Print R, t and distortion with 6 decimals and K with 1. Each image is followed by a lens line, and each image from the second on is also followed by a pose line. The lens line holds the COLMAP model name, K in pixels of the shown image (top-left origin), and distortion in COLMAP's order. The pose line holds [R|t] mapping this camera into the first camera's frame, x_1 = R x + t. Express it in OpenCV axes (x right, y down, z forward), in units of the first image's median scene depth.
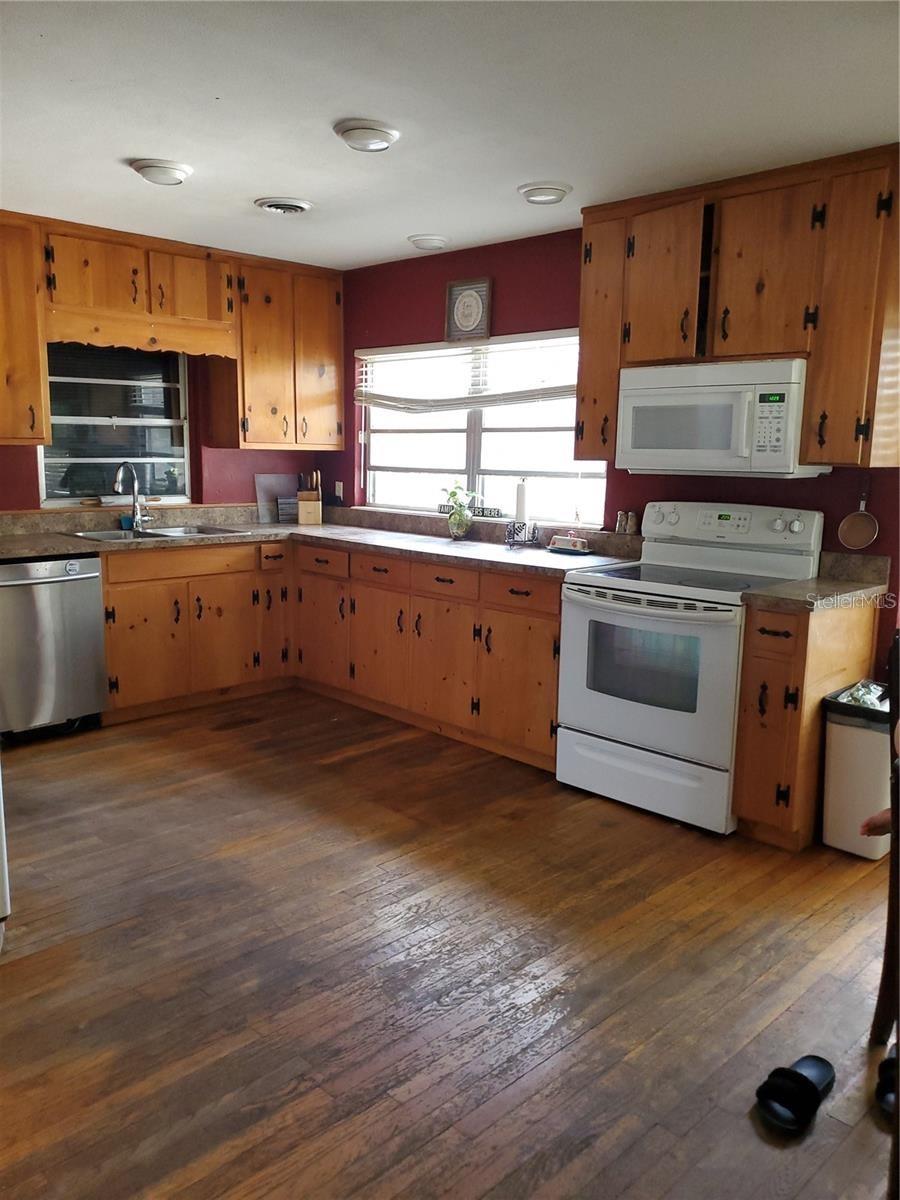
lens RADIAL K [[922.7, 0, 450.0], [0, 922.7, 600.0], [0, 0, 1]] dist [-0.001442, 0.008904]
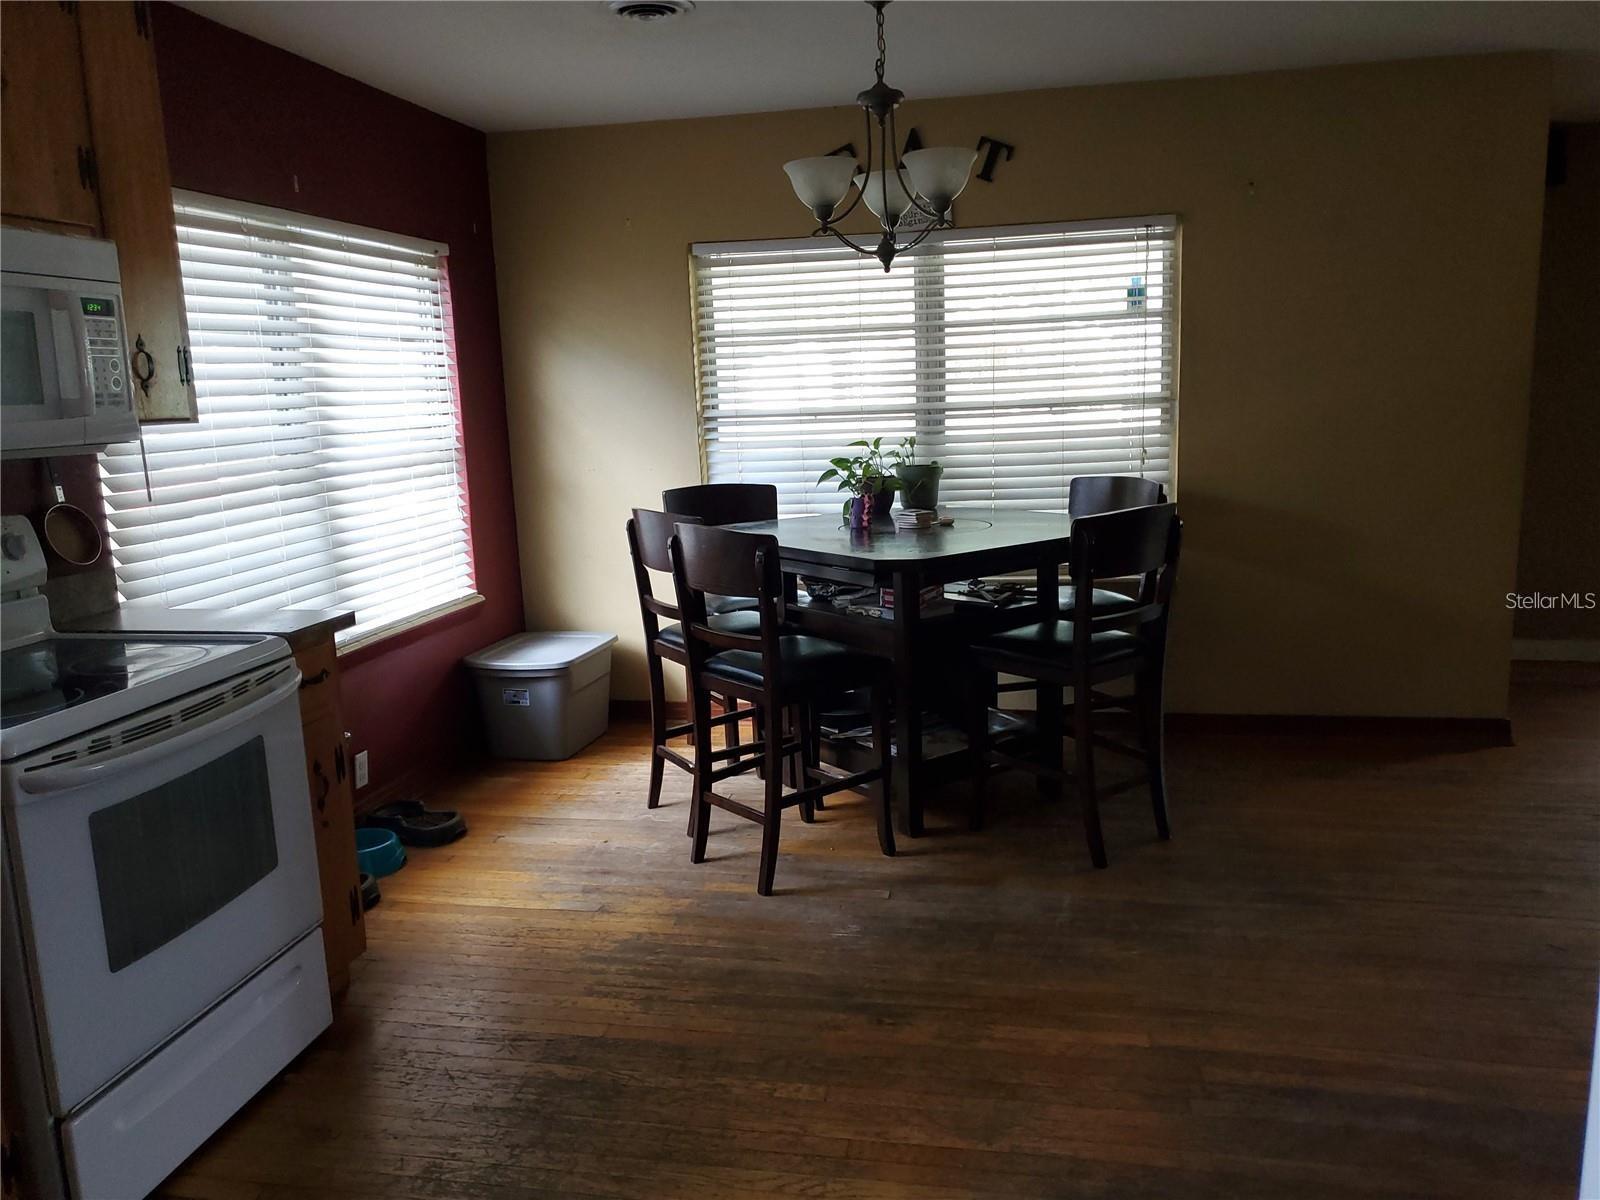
lens RADIAL K [[1300.5, 0, 800.0], [0, 1300.5, 600.0], [0, 0, 1]] dist [-0.002669, -0.001142]
pose [[-0.549474, -0.137610, 0.824101, -0.544808], [0.166375, 0.948569, 0.269325, -0.192863], [-0.818778, 0.285097, -0.498319, 1.096474]]
